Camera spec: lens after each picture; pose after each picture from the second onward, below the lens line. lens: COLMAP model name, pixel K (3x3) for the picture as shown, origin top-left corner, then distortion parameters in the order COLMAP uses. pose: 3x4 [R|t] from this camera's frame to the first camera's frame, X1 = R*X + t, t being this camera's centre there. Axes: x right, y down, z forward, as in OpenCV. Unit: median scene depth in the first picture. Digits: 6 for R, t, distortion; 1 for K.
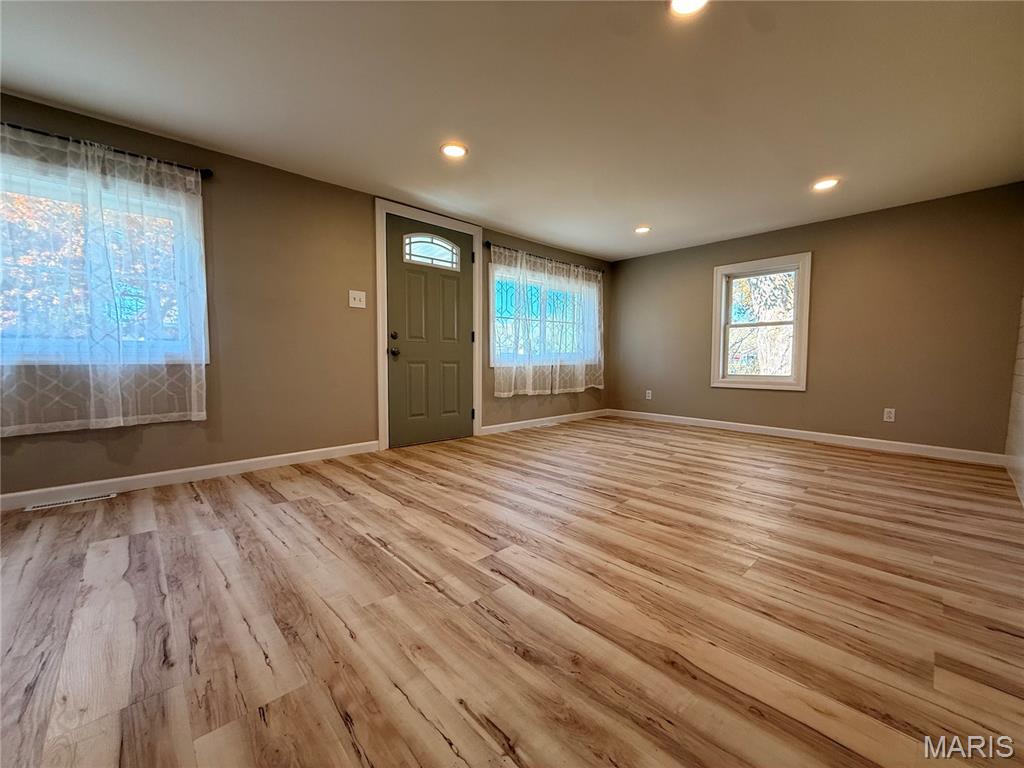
lens RADIAL K [[416.8, 0, 509.2], [0, 416.8, 381.4], [0, 0, 1]] dist [0.000739, -0.000079]
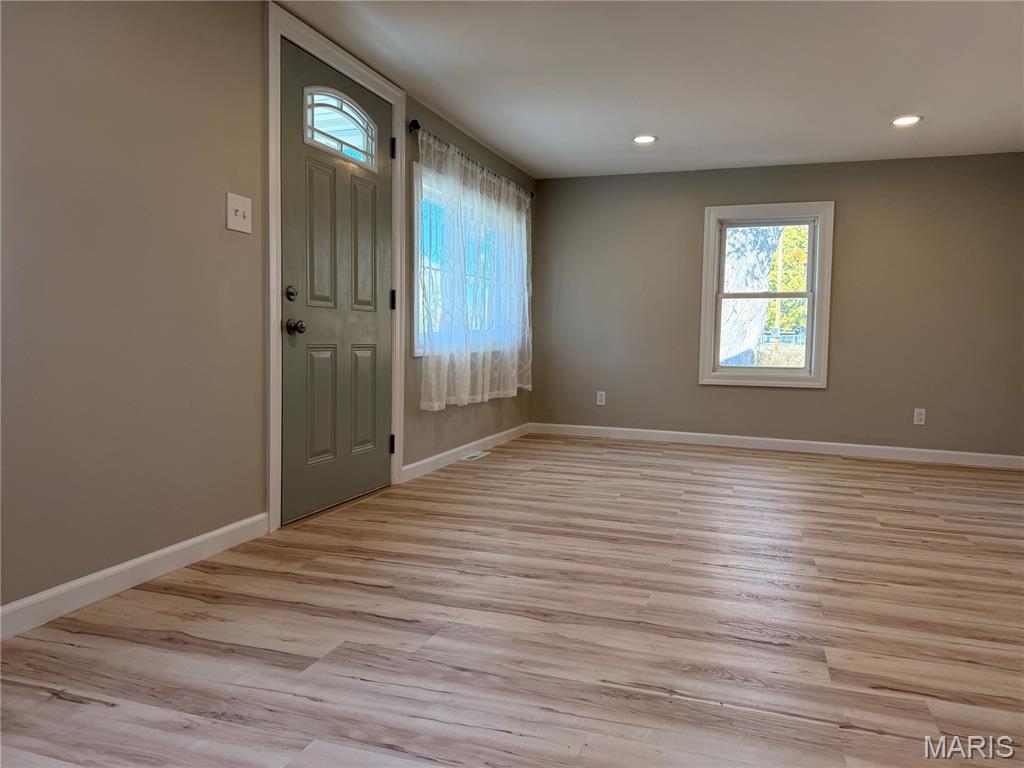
lens RADIAL K [[743.3, 0, 506.2], [0, 743.3, 379.4], [0, 0, 1]] dist [0.040827, -0.058739]
pose [[0.875573, -0.015068, 0.482852, -0.471193], [0.008634, 0.999842, 0.015545, -0.020404], [-0.483010, -0.009442, 0.875564, 0.113653]]
